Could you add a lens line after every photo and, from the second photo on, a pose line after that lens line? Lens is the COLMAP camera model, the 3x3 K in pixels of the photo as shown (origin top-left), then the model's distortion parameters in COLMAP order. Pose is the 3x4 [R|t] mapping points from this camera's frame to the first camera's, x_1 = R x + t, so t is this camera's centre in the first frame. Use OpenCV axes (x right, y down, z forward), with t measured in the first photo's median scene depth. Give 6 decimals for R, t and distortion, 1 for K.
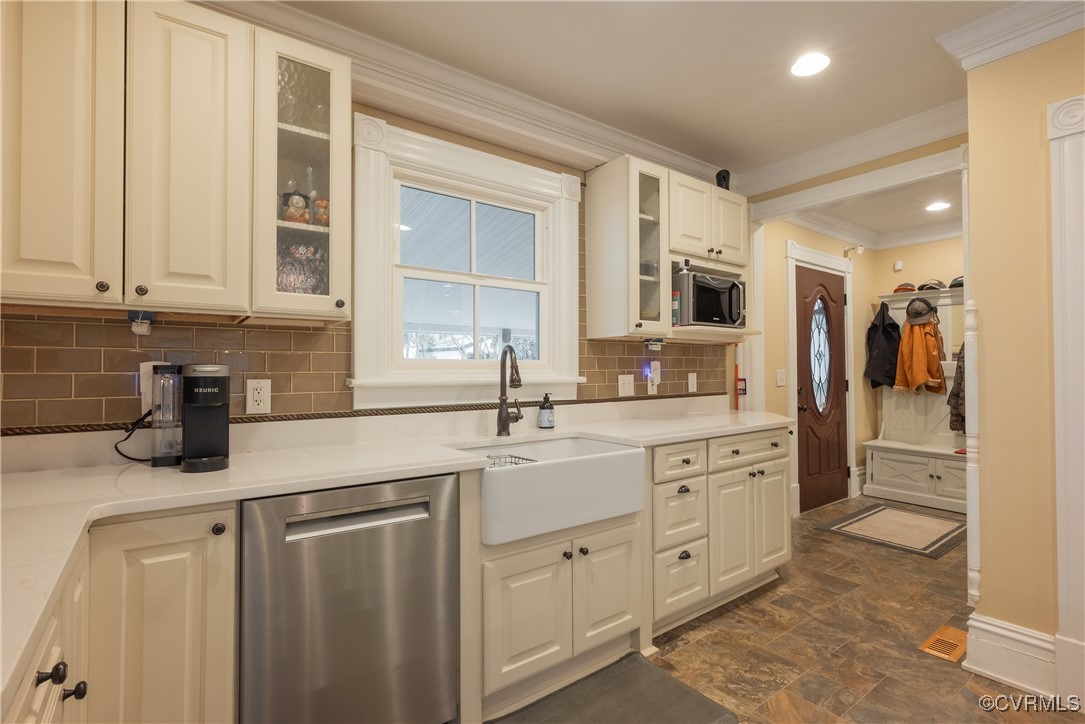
lens RADIAL K [[523.1, 0, 545.5], [0, 523.1, 358.6], [0, 0, 1]] dist [0.000487, -0.001802]
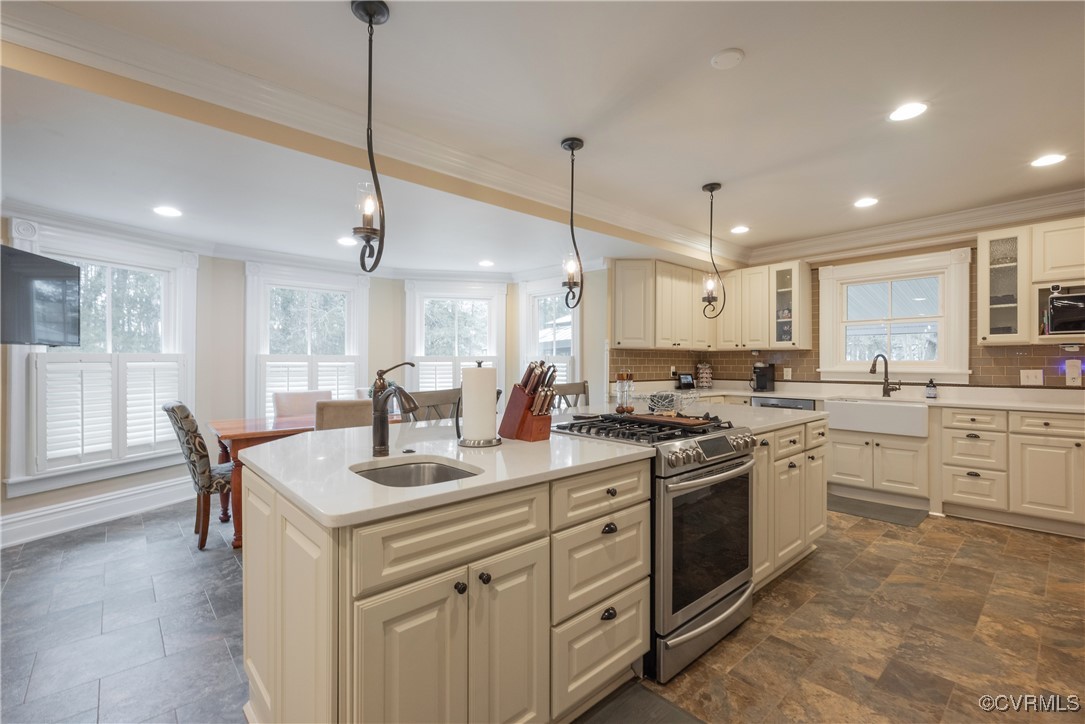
lens RADIAL K [[480.4, 0, 545.1], [0, 480.4, 360.0], [0, 0, 1]] dist [-0.001055, 0.000621]
pose [[0.091849, -0.004563, -0.995763, 1.746072], [0.020454, 0.999787, -0.002695, -0.023965], [0.995563, -0.020120, 0.091923, -0.548739]]
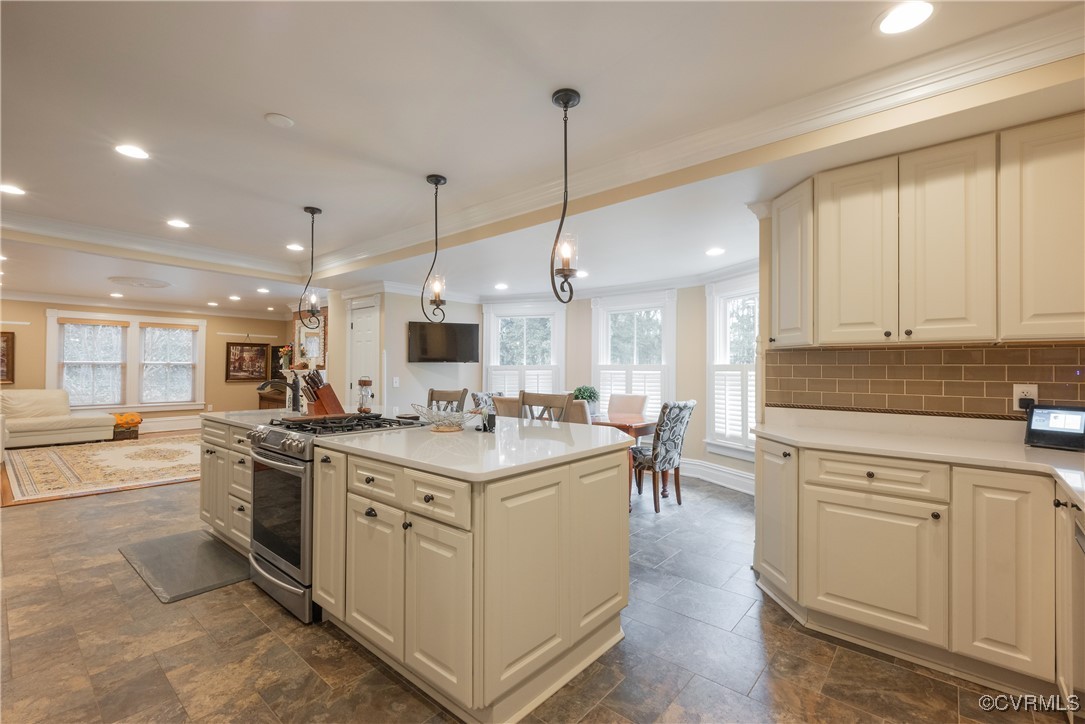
lens RADIAL K [[480.4, 0, 536.6], [0, 480.4, 360.6], [0, 0, 1]] dist [-0.001055, 0.000621]
pose [[-0.978666, -0.007835, -0.205309, 0.513101], [0.000153, 0.999245, -0.038860, 0.004718], [0.205458, -0.038062, -0.977925, 1.073834]]
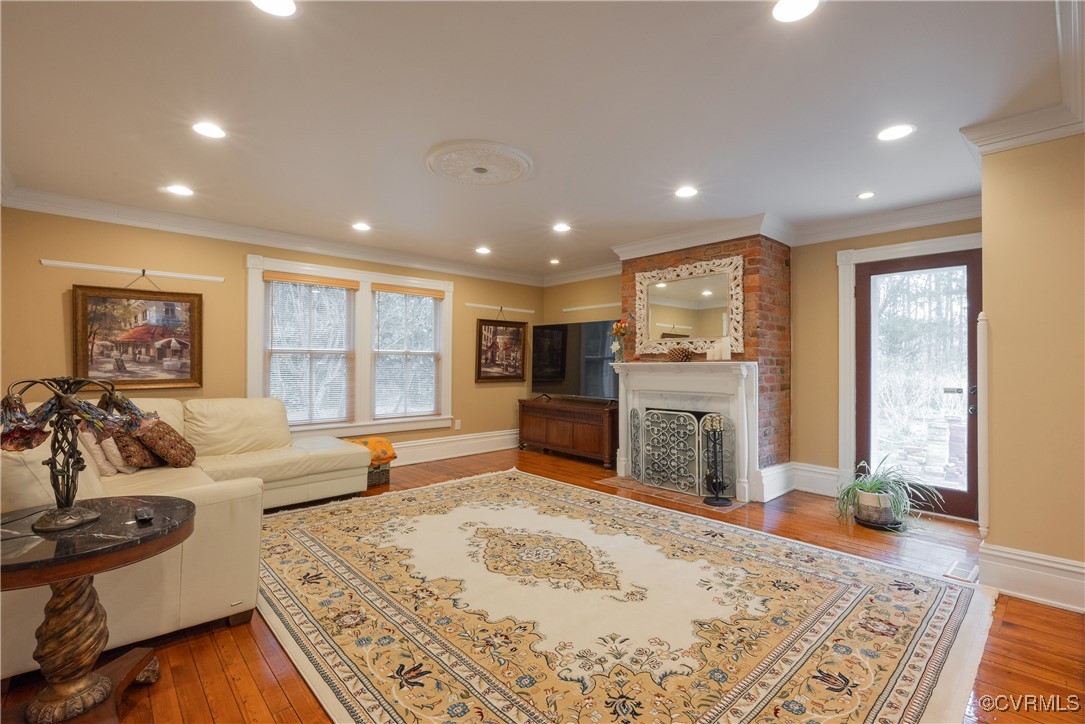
lens RADIAL K [[480.4, 0, 525.3], [0, 480.4, 368.0], [0, 0, 1]] dist [-0.001055, 0.000621]
pose [[-0.997692, -0.001418, -0.067886, 2.313966], [-0.000356, 0.999877, -0.015650, -0.012716], [0.067900, -0.015589, -0.997570, -1.066516]]
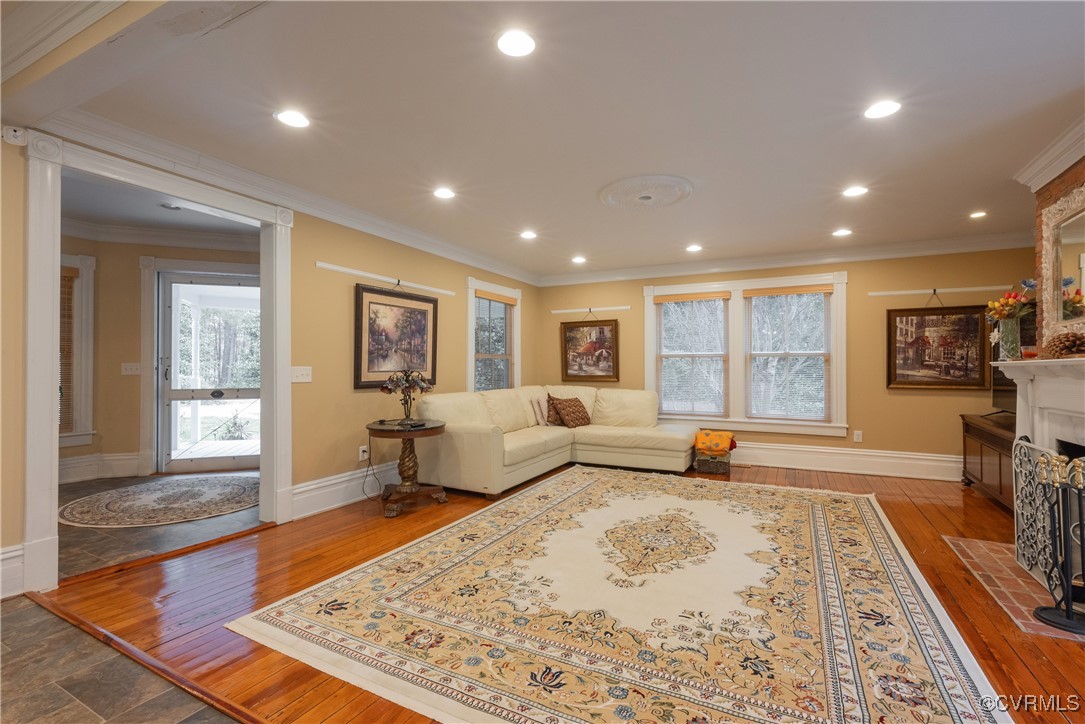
lens RADIAL K [[480.4, 0, 554.2], [0, 480.4, 359.9], [0, 0, 1]] dist [-0.001055, 0.000621]
pose [[-0.434391, 0.014104, 0.900614, 1.061041], [-0.021772, 0.999421, -0.026153, -0.010270], [-0.900461, -0.030969, -0.433833, -1.471470]]
